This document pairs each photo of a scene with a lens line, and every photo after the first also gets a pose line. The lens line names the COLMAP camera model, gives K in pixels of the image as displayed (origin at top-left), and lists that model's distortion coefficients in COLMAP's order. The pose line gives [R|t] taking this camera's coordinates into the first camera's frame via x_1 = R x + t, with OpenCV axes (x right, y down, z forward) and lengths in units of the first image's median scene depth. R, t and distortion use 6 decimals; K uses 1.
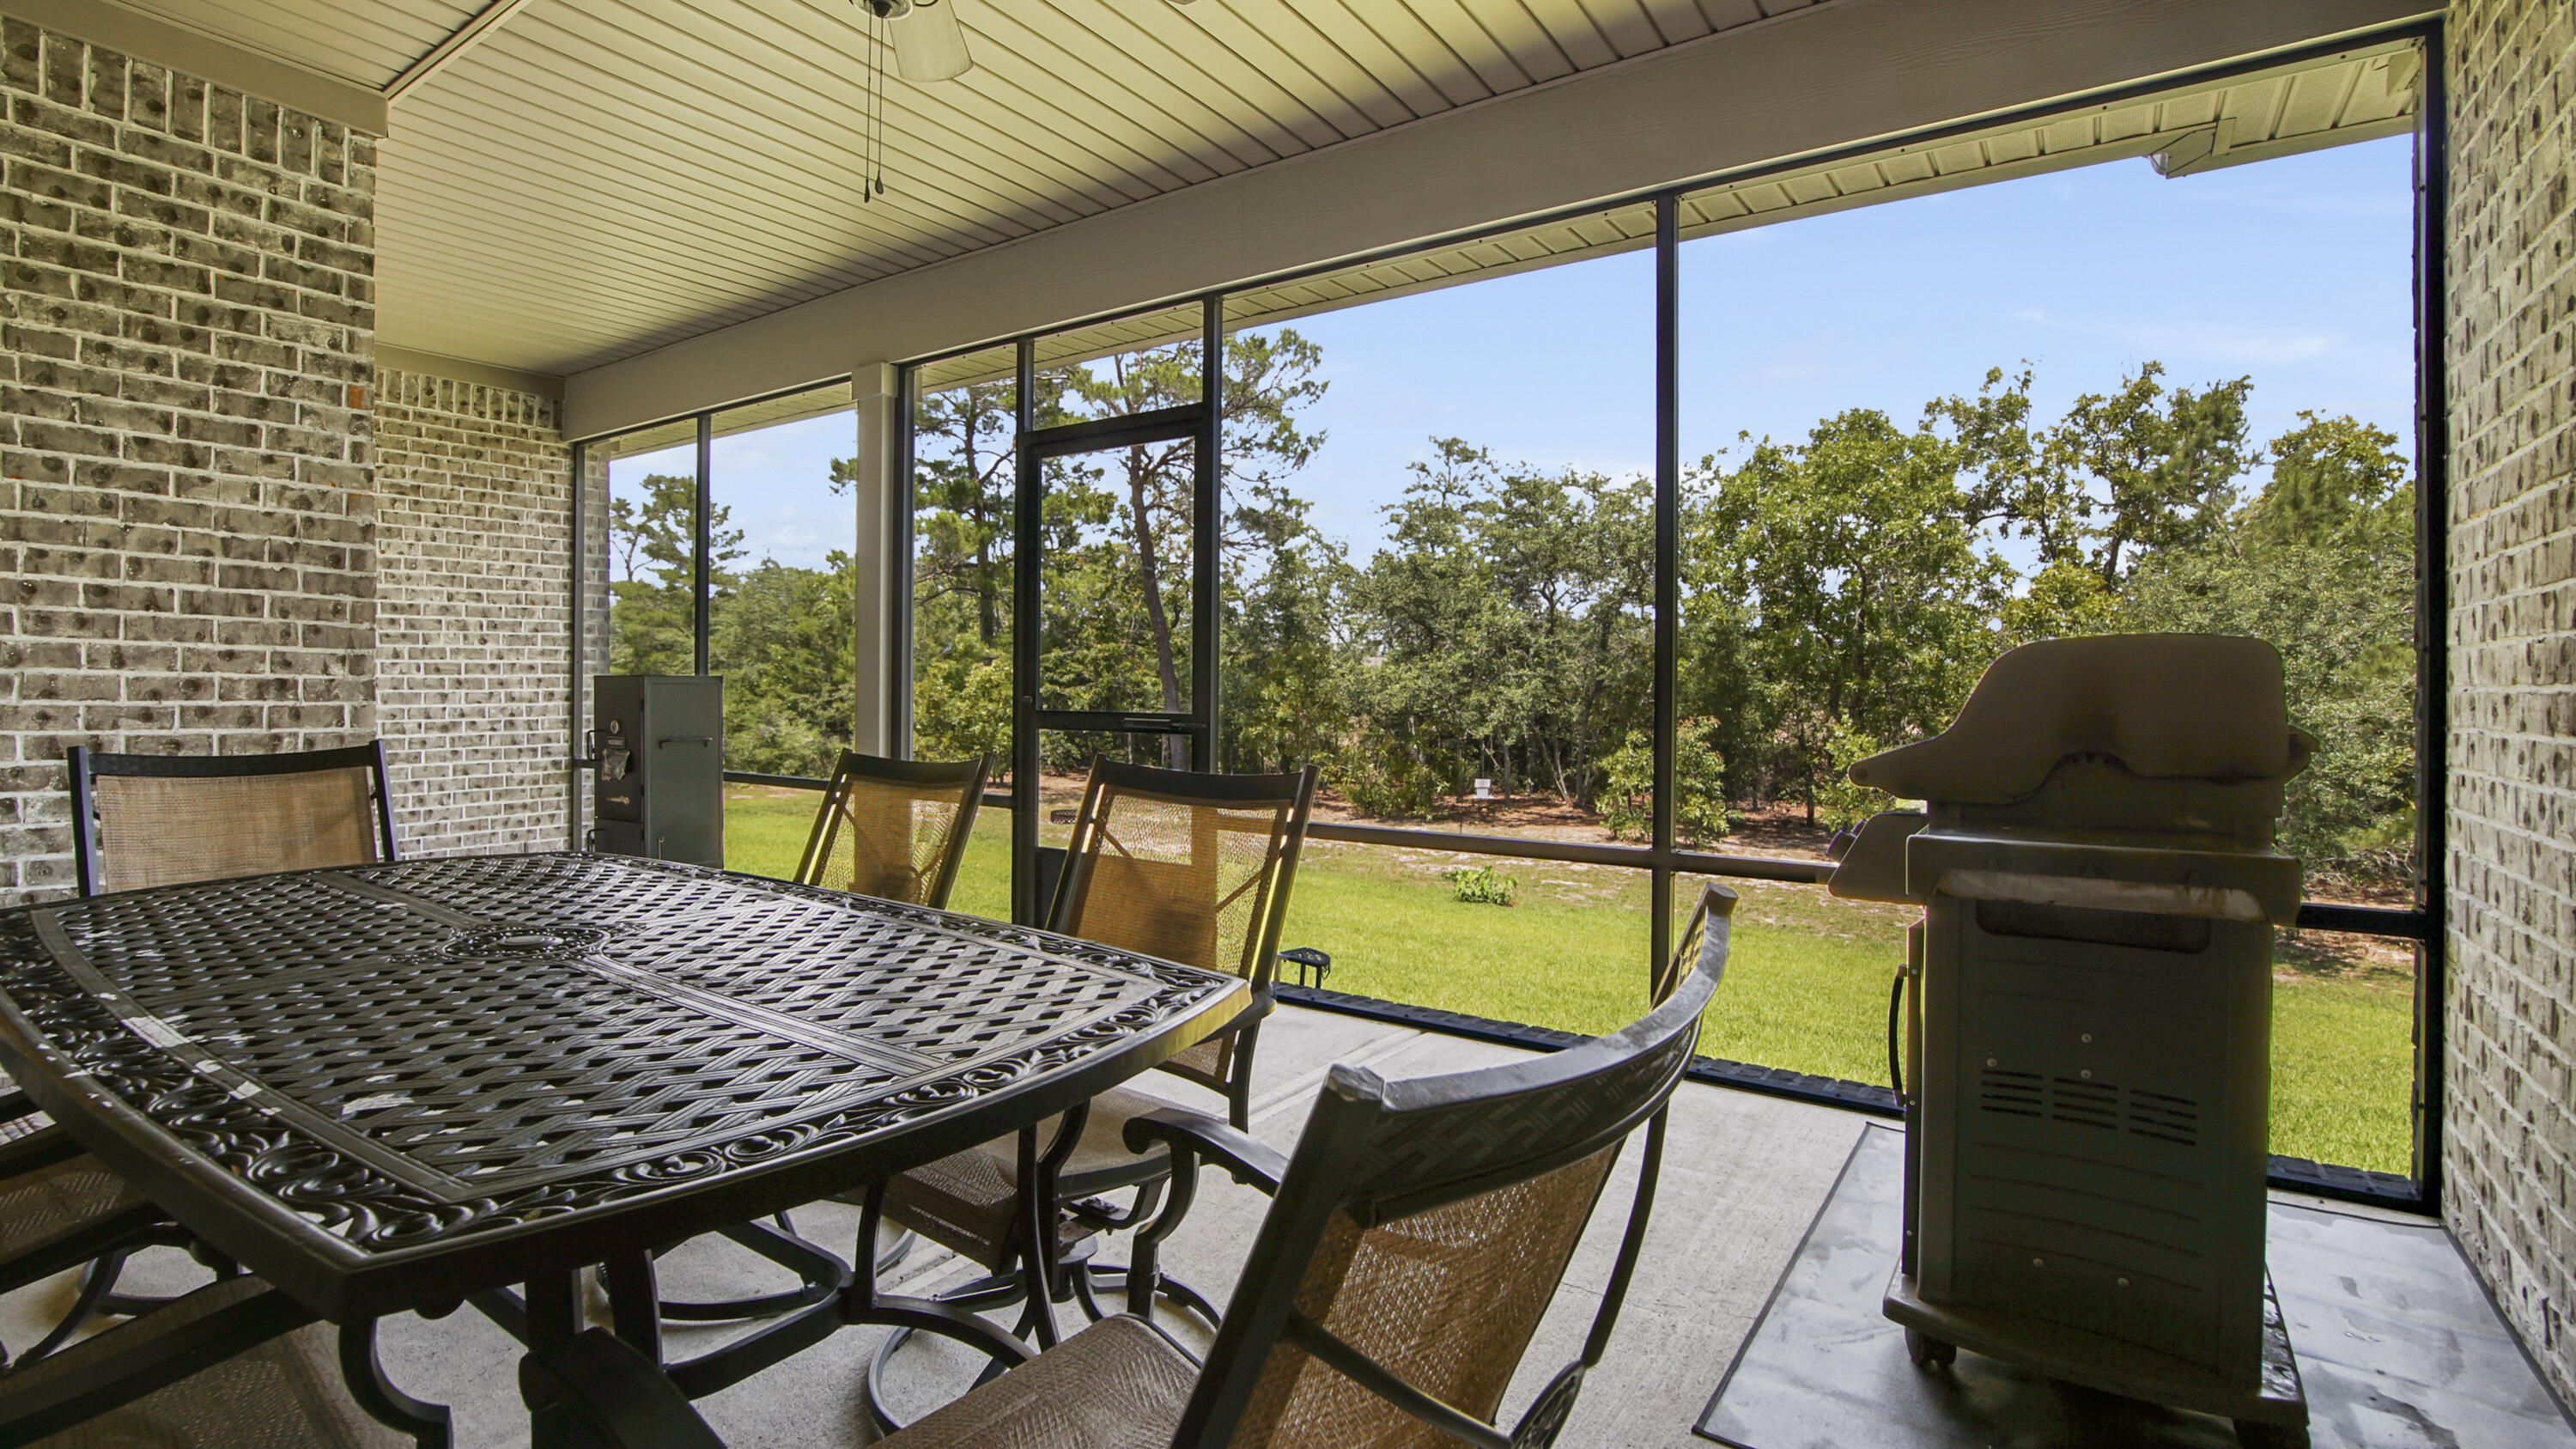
lens RADIAL K [[1184.1, 0, 1283.0], [0, 1184.1, 748.6], [0, 0, 1]] dist [-0.014003, 0.004798]
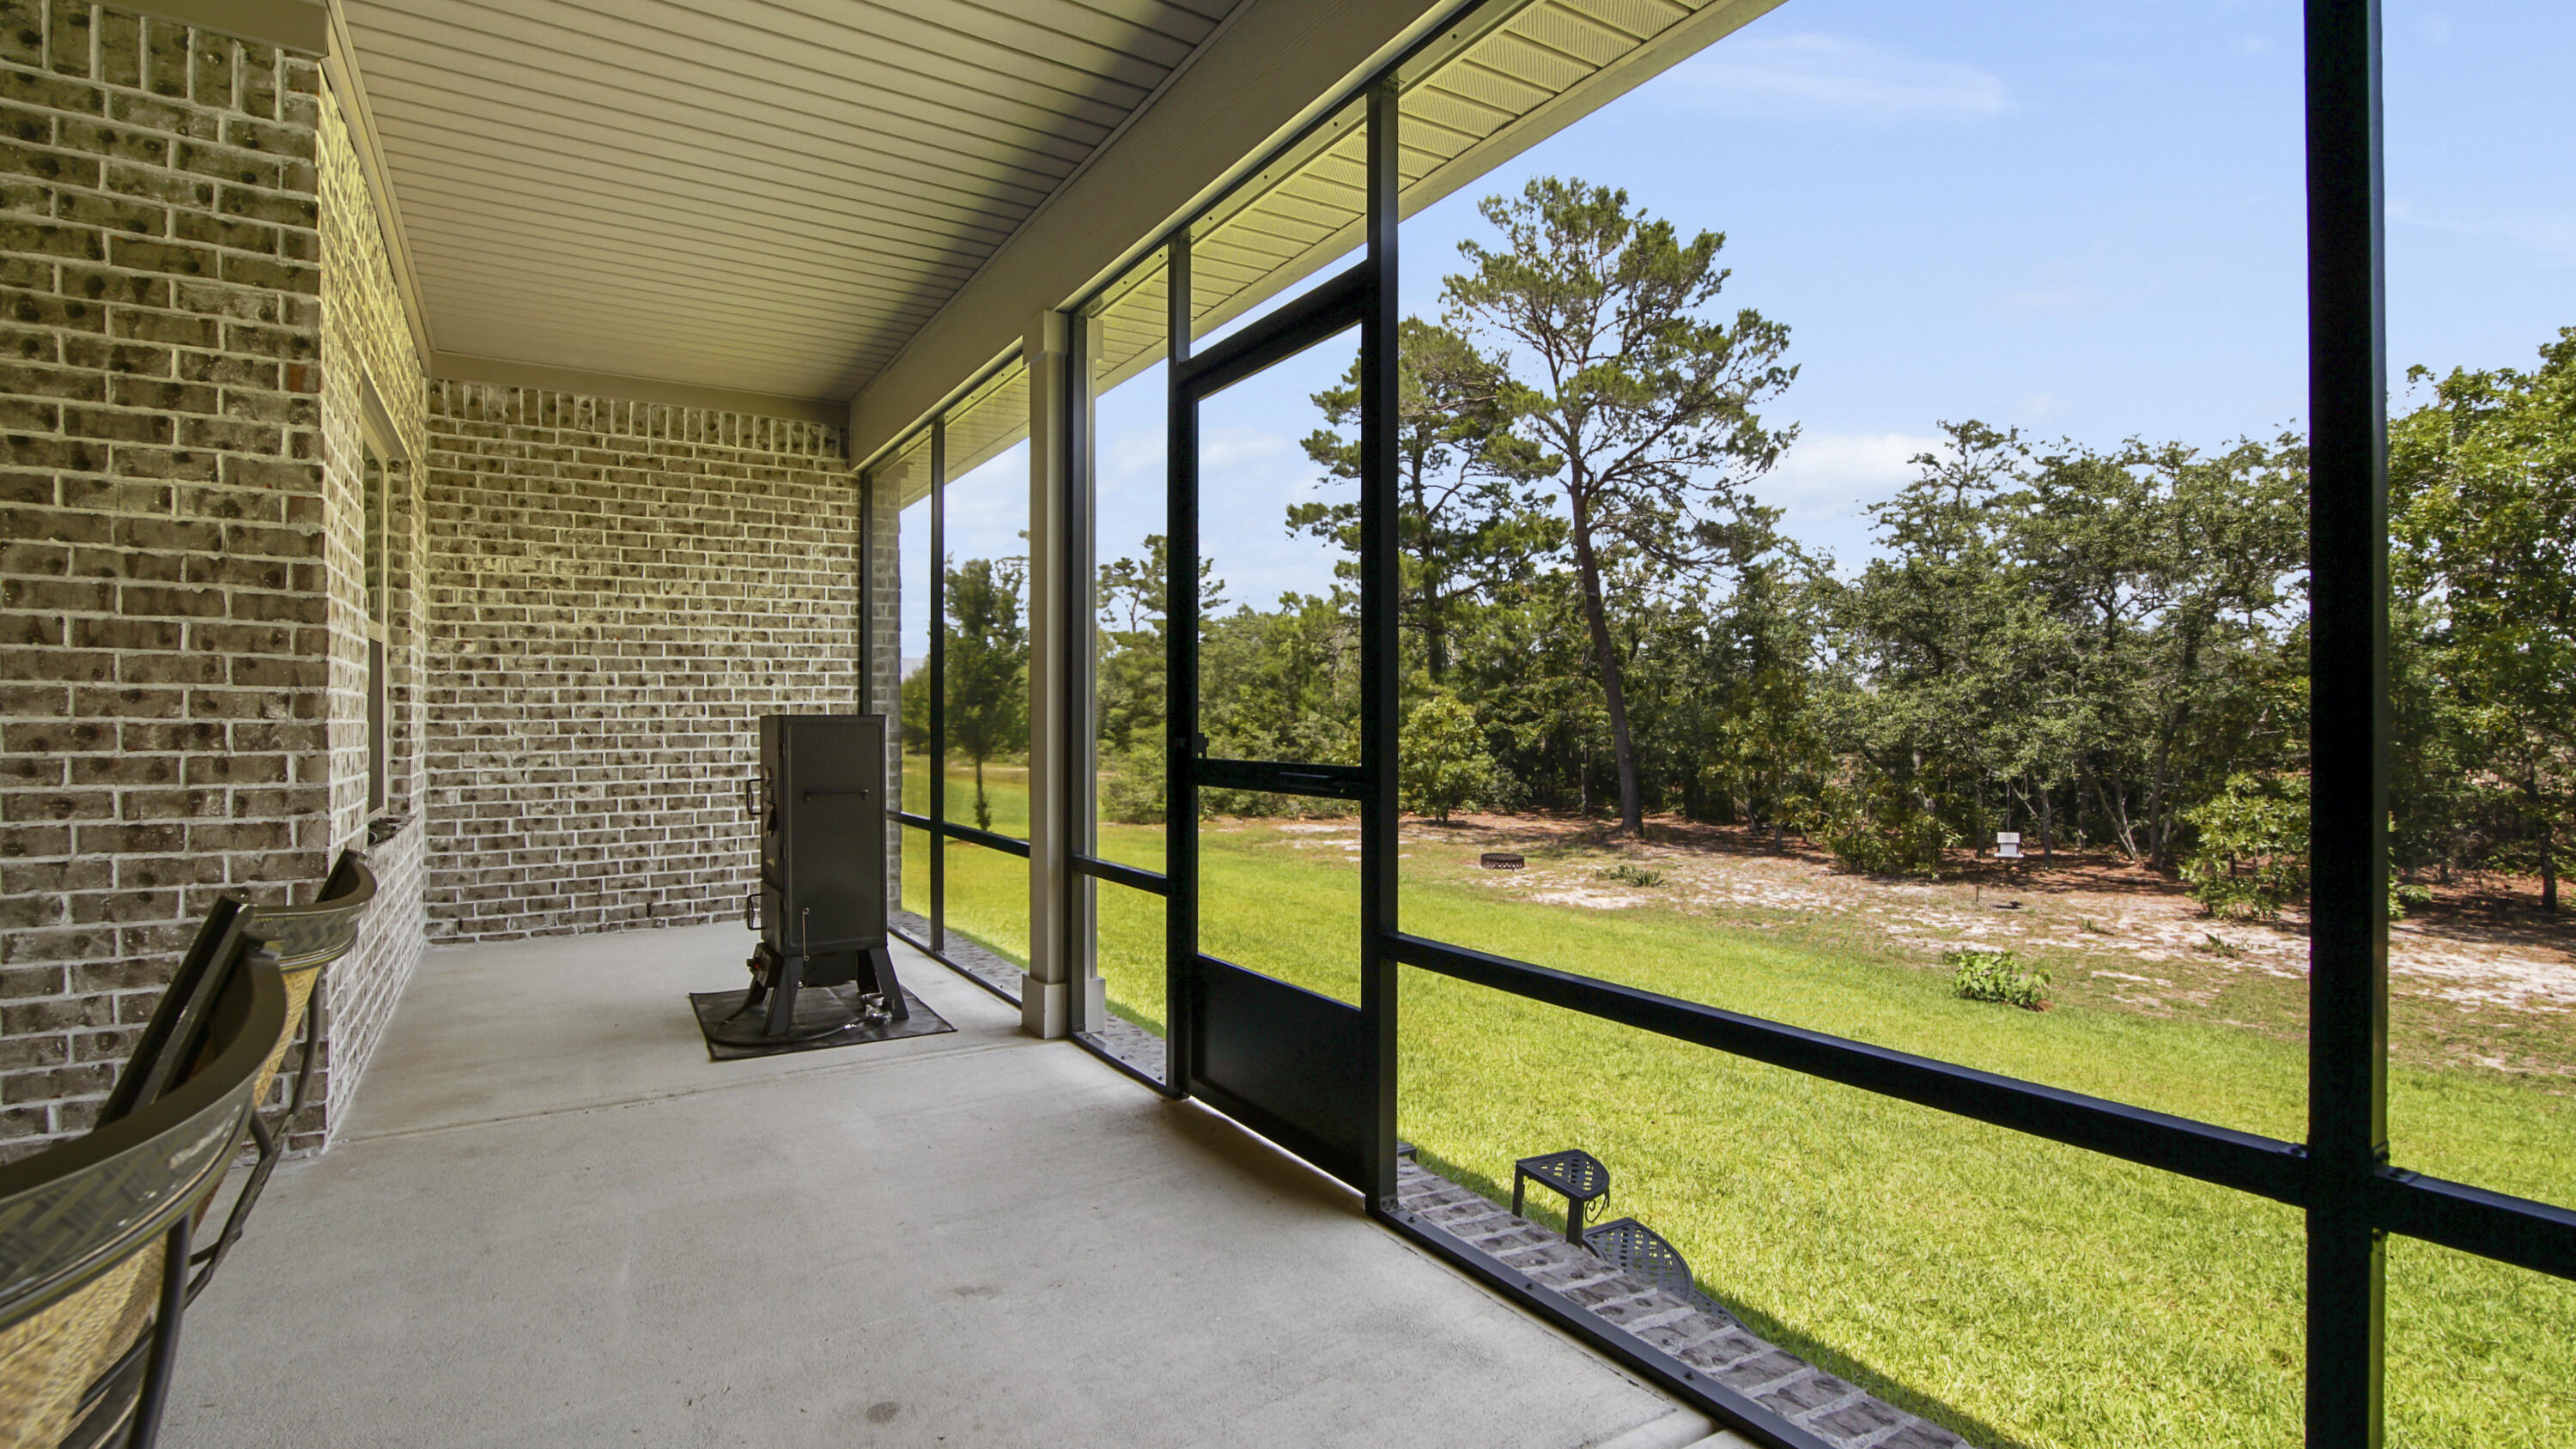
lens RADIAL K [[1183.7, 0, 1283.0], [0, 1183.7, 748.6], [0, 0, 1]] dist [-0.014003, 0.004798]
pose [[0.923218, -0.001604, -0.384274, 0.037308], [-0.009926, 0.999558, -0.028020, -0.006185], [0.384149, 0.029683, 0.922794, 0.124344]]
